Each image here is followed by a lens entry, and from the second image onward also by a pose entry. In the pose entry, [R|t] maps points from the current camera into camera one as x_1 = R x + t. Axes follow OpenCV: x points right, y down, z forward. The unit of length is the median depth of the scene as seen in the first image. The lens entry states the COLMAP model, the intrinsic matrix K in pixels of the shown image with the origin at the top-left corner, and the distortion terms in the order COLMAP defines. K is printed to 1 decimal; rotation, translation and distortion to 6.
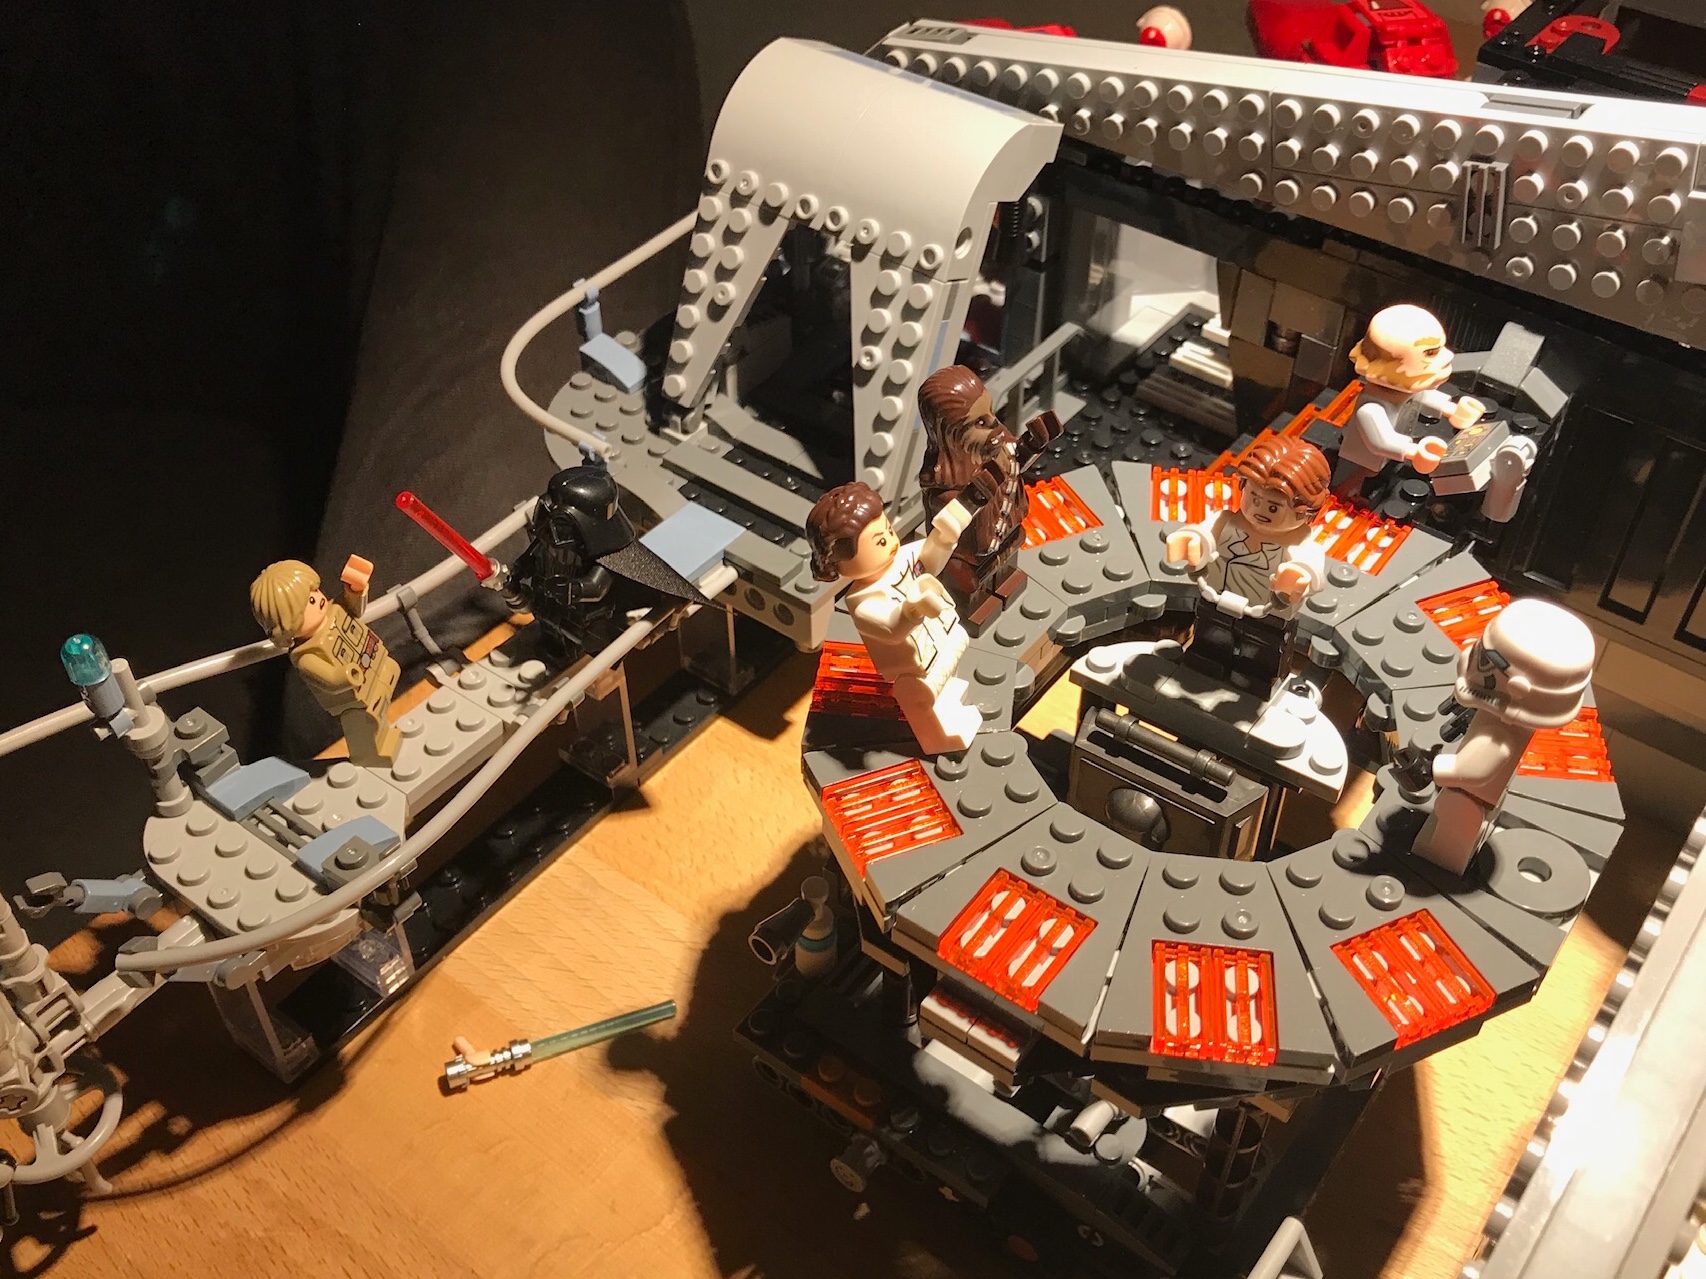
lens RADIAL K [[1708.9, 0, 899.9], [0, 1708.9, 672.7], [0, 0, 1]] dist [0.164790, -0.594451]
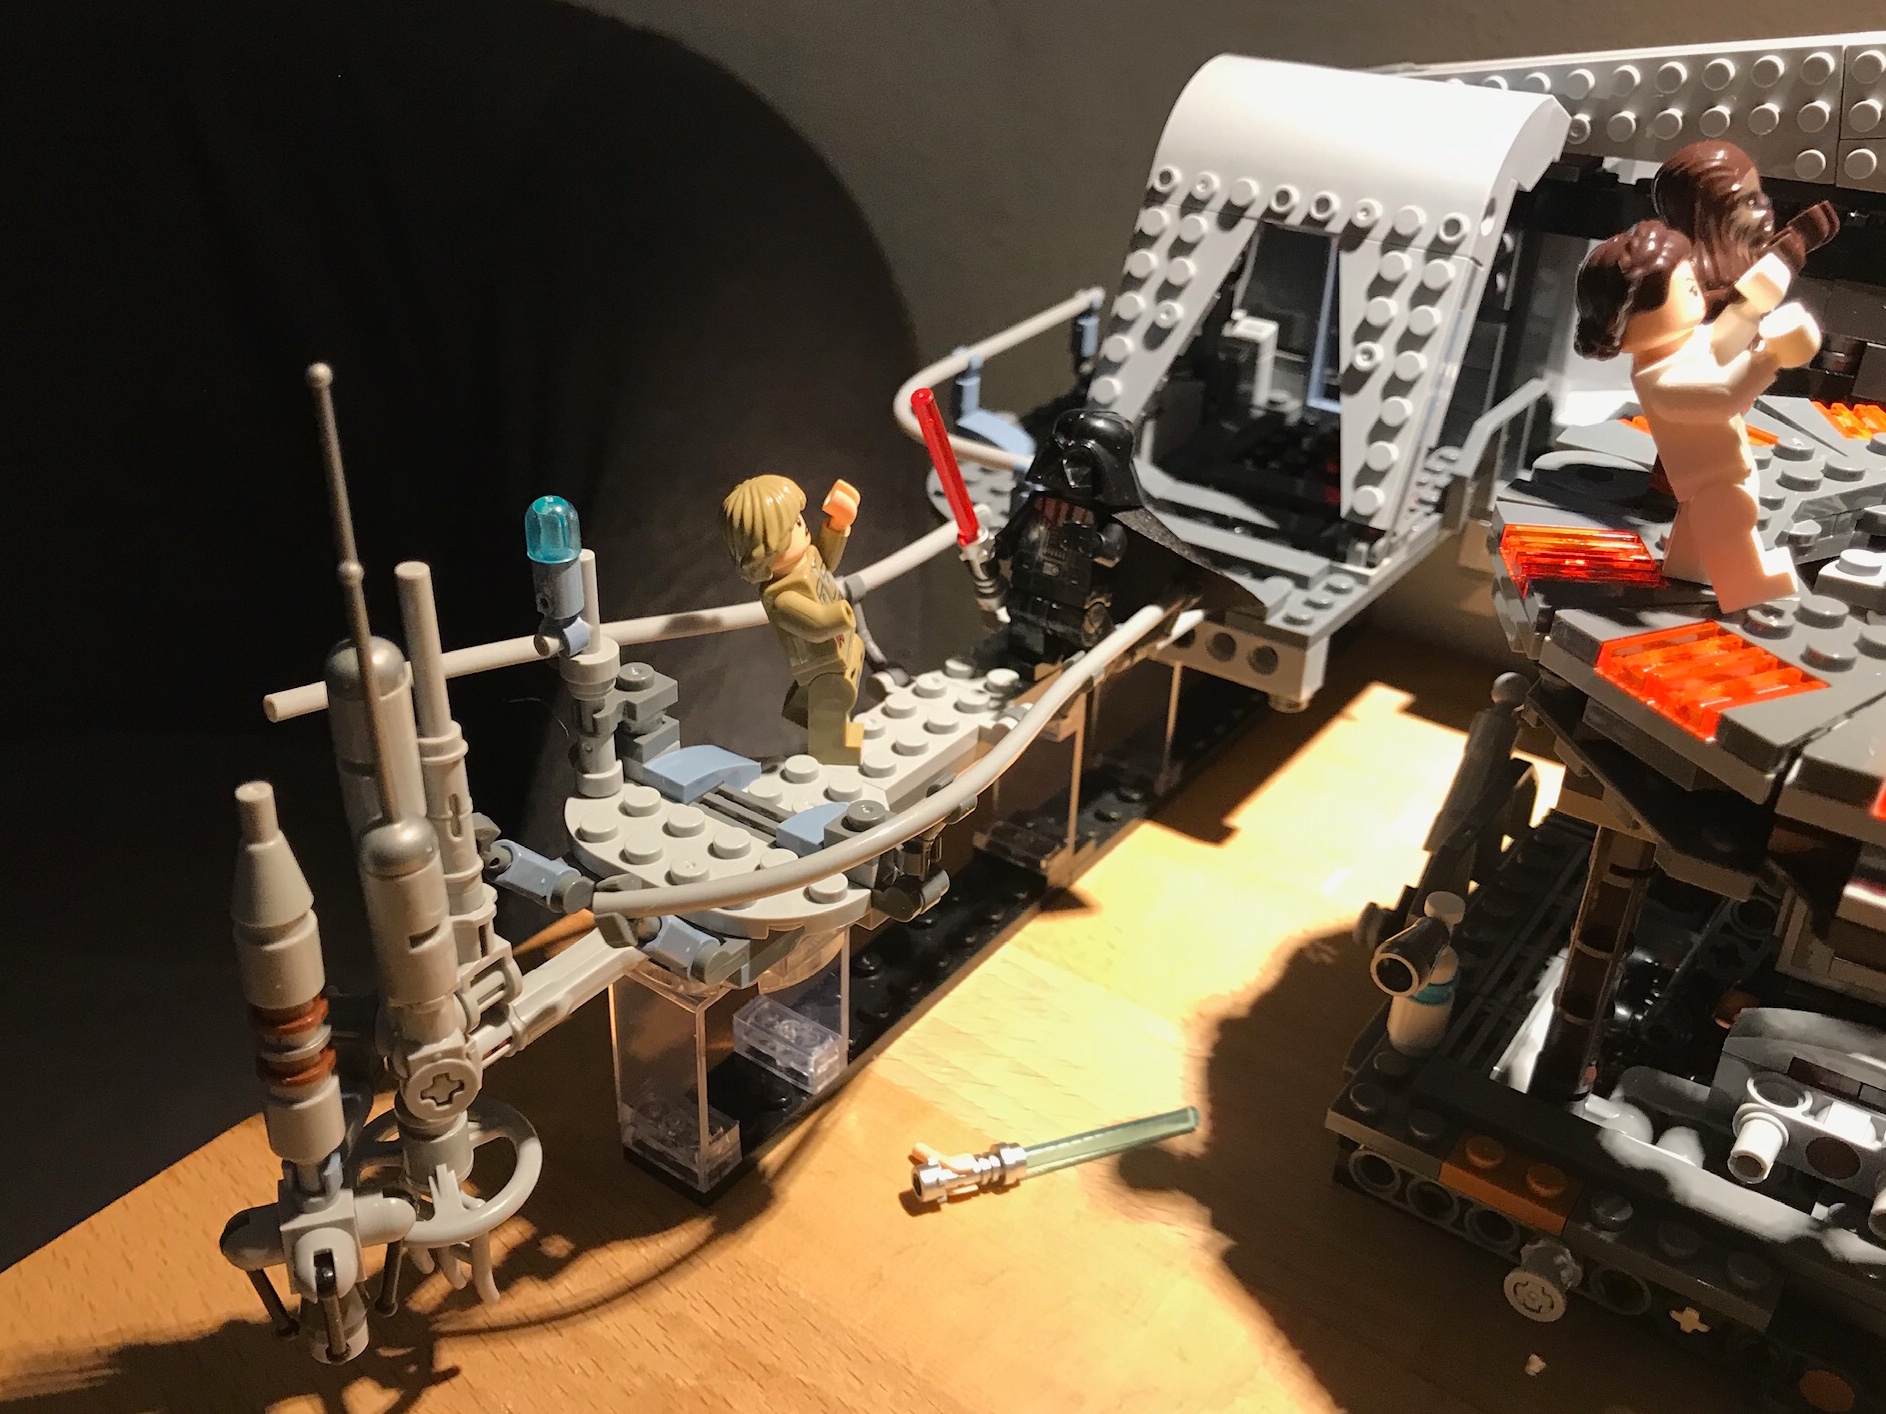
lens RADIAL K [[1723.2, 0, 886.9], [0, 1723.2, 713.3], [0, 0, 1]] dist [0.148913, -0.536280]
pose [[0.999857, 0.005621, -0.015957, -0.263467], [-0.009381, 0.969111, -0.246445, 0.220164], [0.014079, 0.246559, 0.969025, 0.231975]]
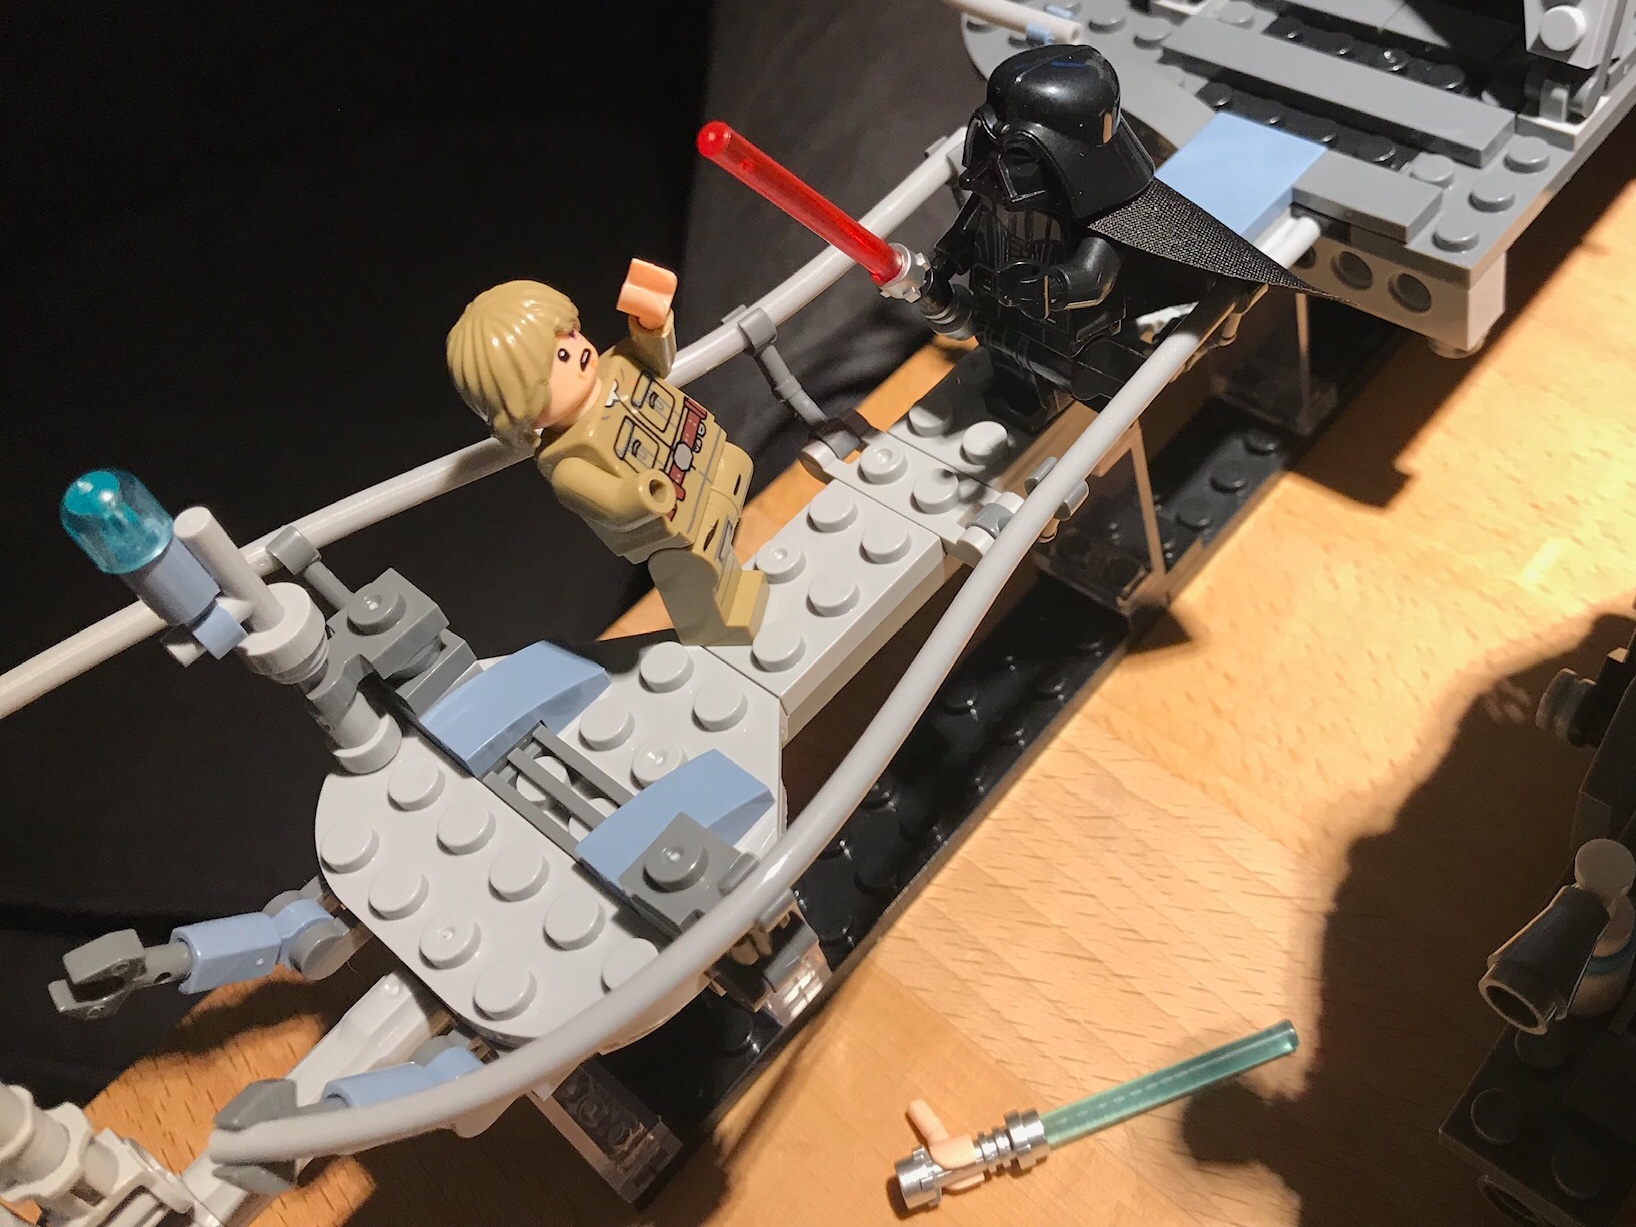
lens RADIAL K [[1765.9, 0, 1021.0], [0, 1765.9, 447.9], [0, 0, 1]] dist [0.163980, -0.597813]
pose [[0.981077, -0.075215, -0.178413, -0.104444], [0.085152, 0.995177, 0.048695, -0.026149], [0.173890, -0.062966, 0.982750, 0.458715]]
